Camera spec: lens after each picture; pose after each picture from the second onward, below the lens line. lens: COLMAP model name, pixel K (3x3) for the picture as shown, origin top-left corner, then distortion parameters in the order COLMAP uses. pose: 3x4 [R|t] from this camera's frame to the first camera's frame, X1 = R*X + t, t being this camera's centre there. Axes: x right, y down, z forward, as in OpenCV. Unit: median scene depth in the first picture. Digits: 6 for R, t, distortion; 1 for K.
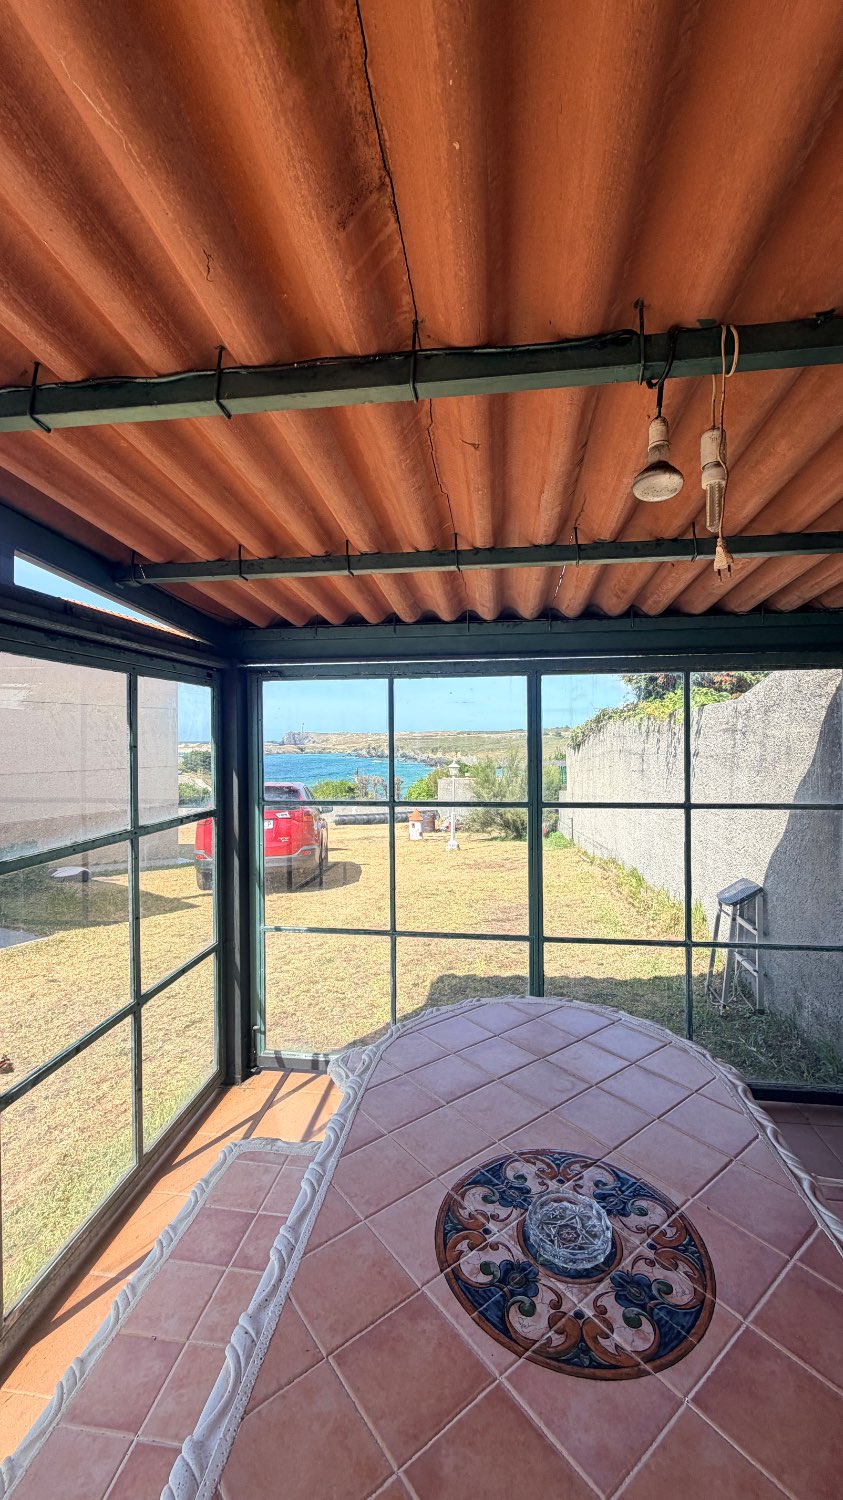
lens RADIAL K [[597.1, 0, 422.2], [0, 597.1, 751.1], [0, 0, 1]] dist [0.001207, 0.000123]
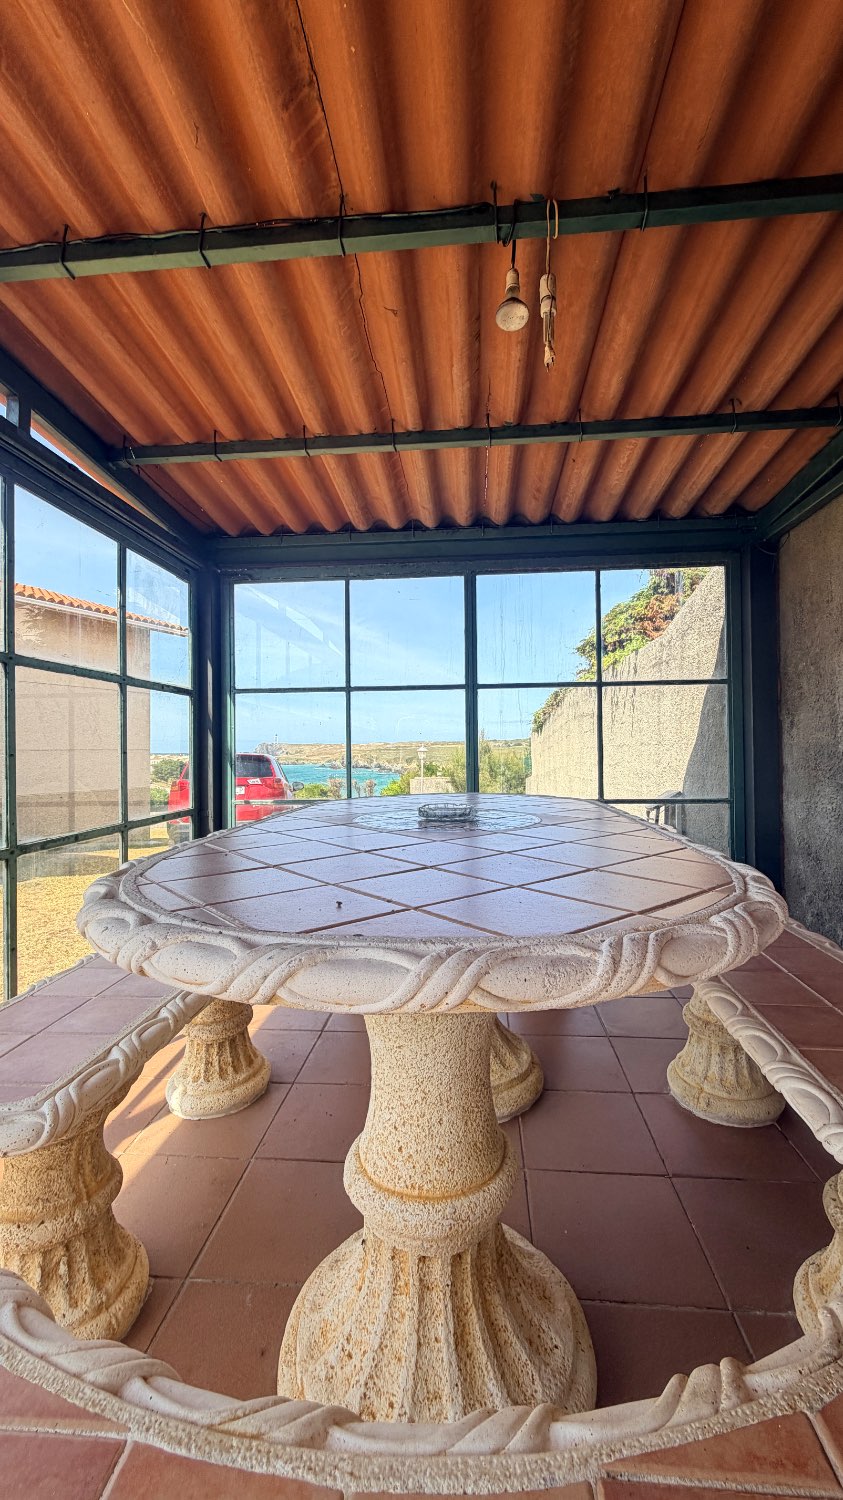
lens RADIAL K [[597.1, 0, 421.8], [0, 597.1, 748.6], [0, 0, 1]] dist [0.001207, 0.000123]
pose [[0.999099, -0.004222, 0.042226, 0.106099], [0.005276, 0.999676, -0.024898, 0.596201], [-0.042107, 0.025099, 0.998798, -0.377386]]
